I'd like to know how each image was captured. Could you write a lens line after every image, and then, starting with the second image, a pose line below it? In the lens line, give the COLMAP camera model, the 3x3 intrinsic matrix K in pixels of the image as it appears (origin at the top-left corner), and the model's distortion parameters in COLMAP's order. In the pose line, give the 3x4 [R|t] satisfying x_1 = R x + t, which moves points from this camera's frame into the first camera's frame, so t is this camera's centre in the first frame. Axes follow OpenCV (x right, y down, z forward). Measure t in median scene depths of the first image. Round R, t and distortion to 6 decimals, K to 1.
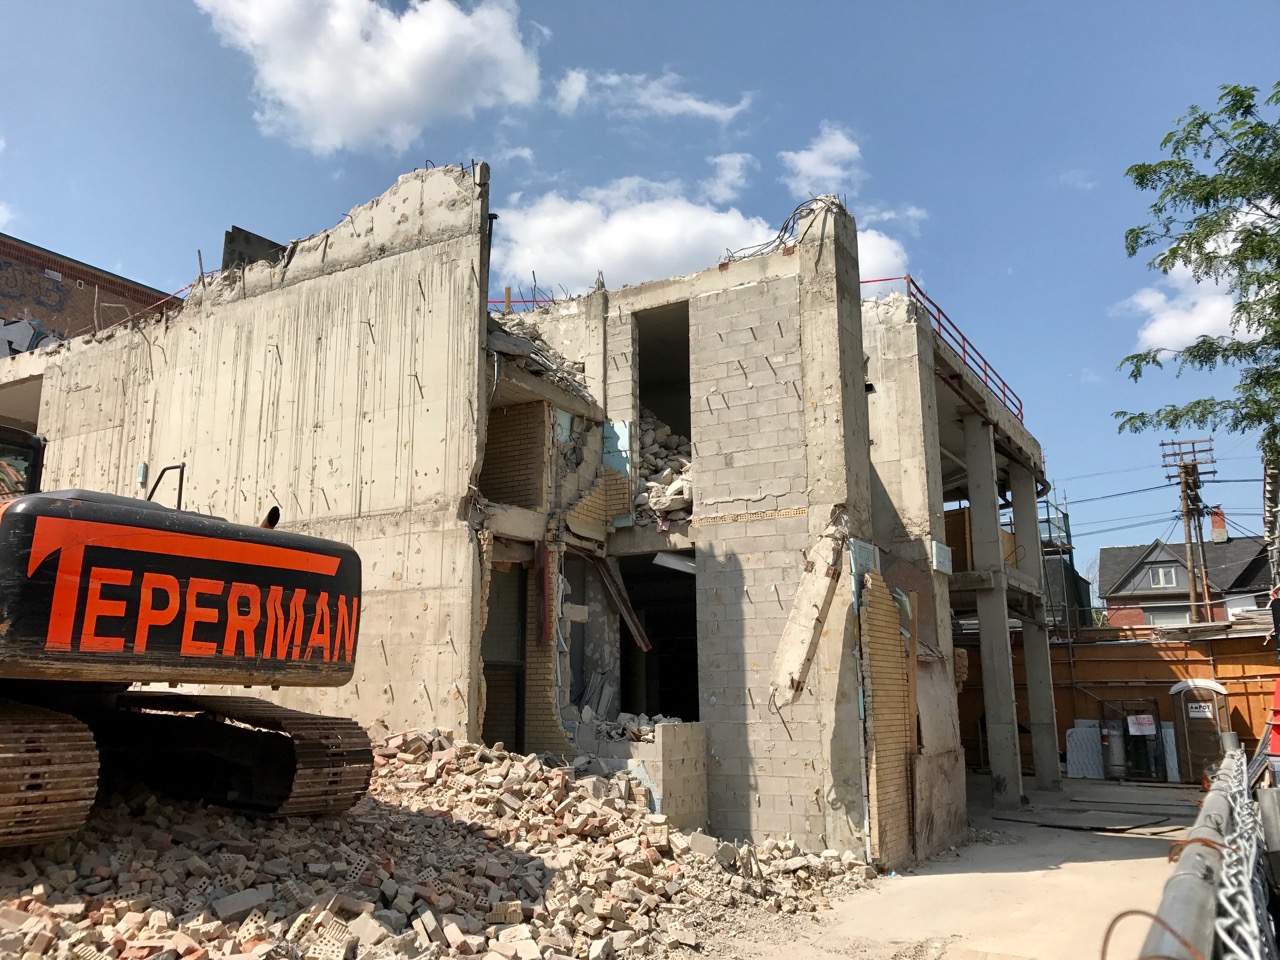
lens RADIAL K [[1043.6, 0, 639.0], [0, 1043.6, 474.8], [0, 0, 1]] dist [0.052015, -0.073820]
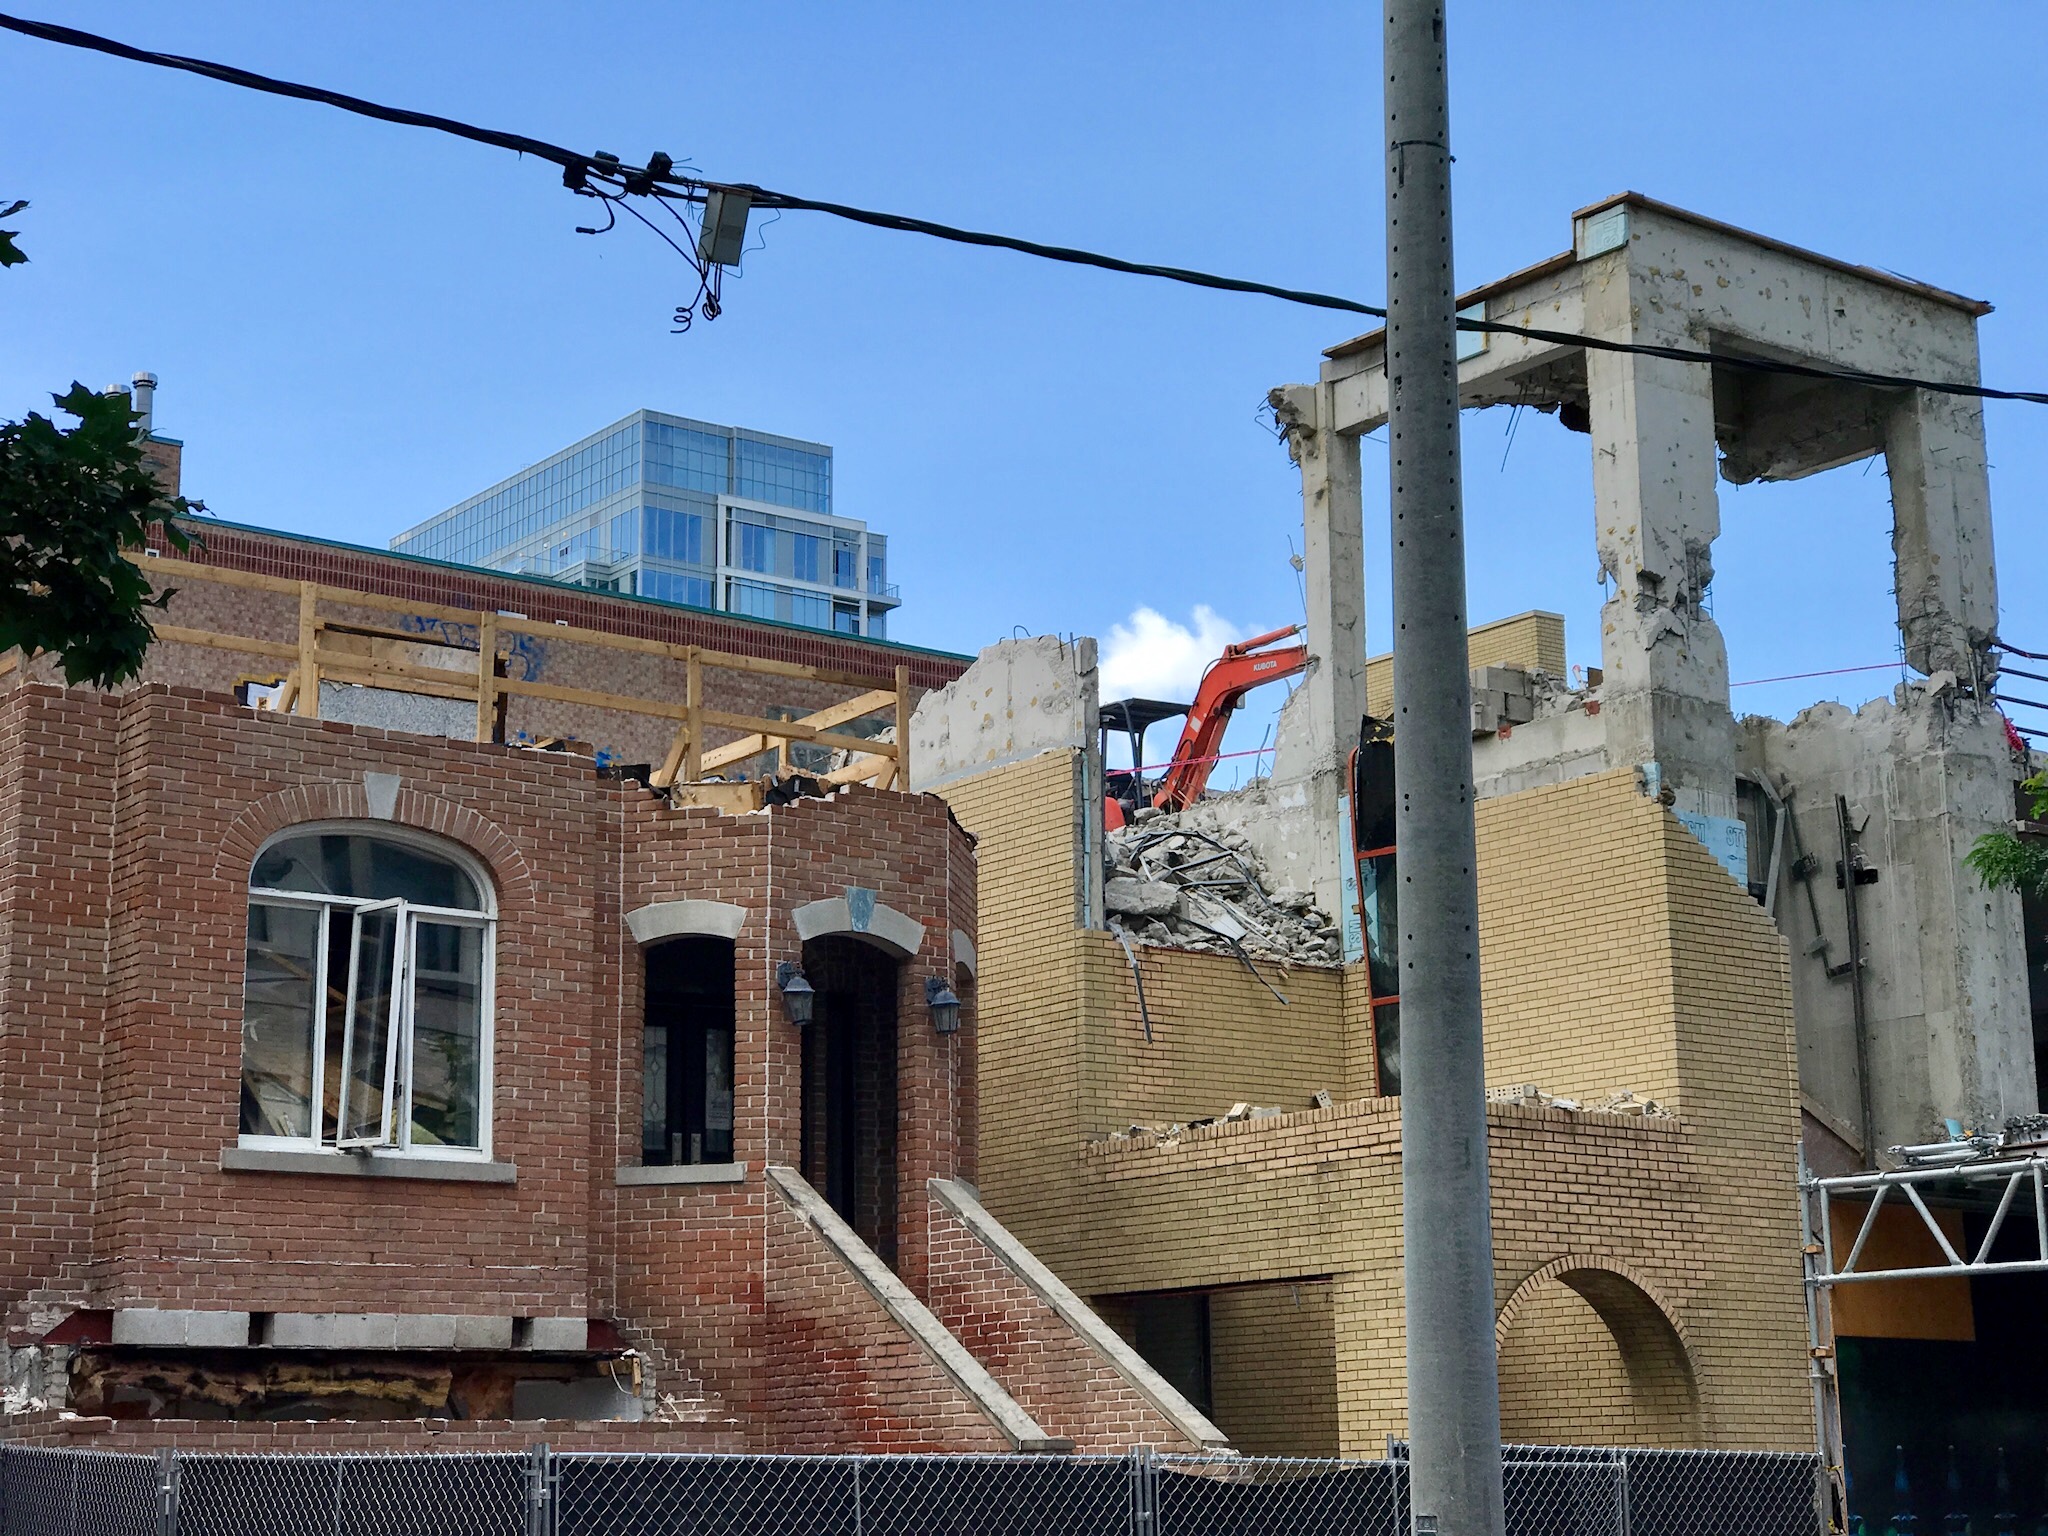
lens RADIAL K [[3380.8, 0, 1062.9], [0, 3380.8, 719.9], [0, 0, 1]] dist [-0.167991, 1.871984]
pose [[0.935261, -0.086112, -0.343323, 0.530977], [0.080494, 0.996285, -0.030609, -0.175824], [0.344684, 0.000992, 0.938718, -0.935615]]
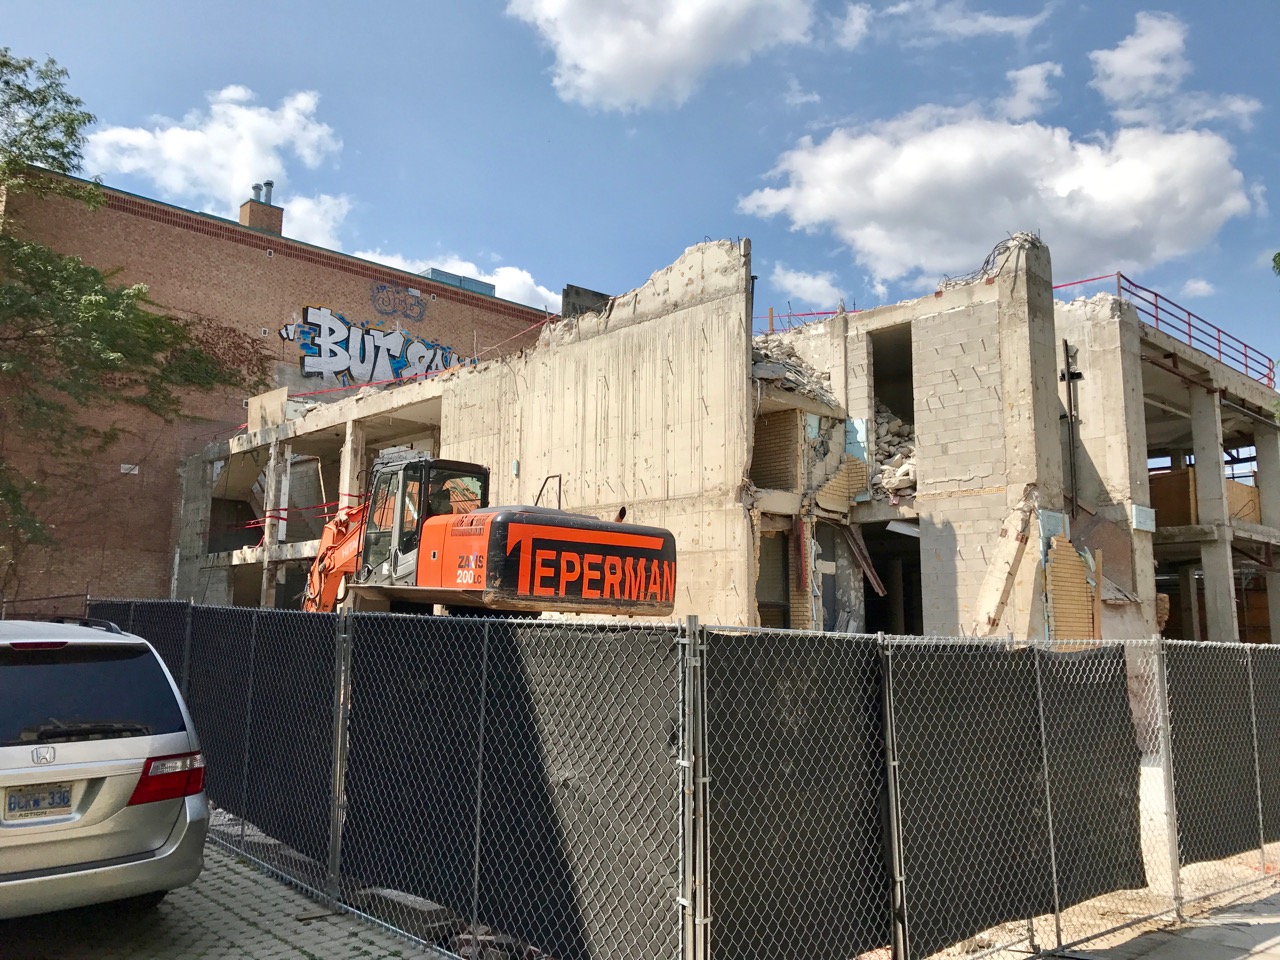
lens RADIAL K [[1057.0, 0, 629.0], [0, 1057.0, 479.9], [0, 0, 1]] dist [0.055060, -0.095828]
pose [[0.960666, -0.025384, -0.276545, 0.074546], [0.042689, 0.997476, 0.056736, -0.066893], [0.274407, -0.066310, 0.959325, -0.364078]]
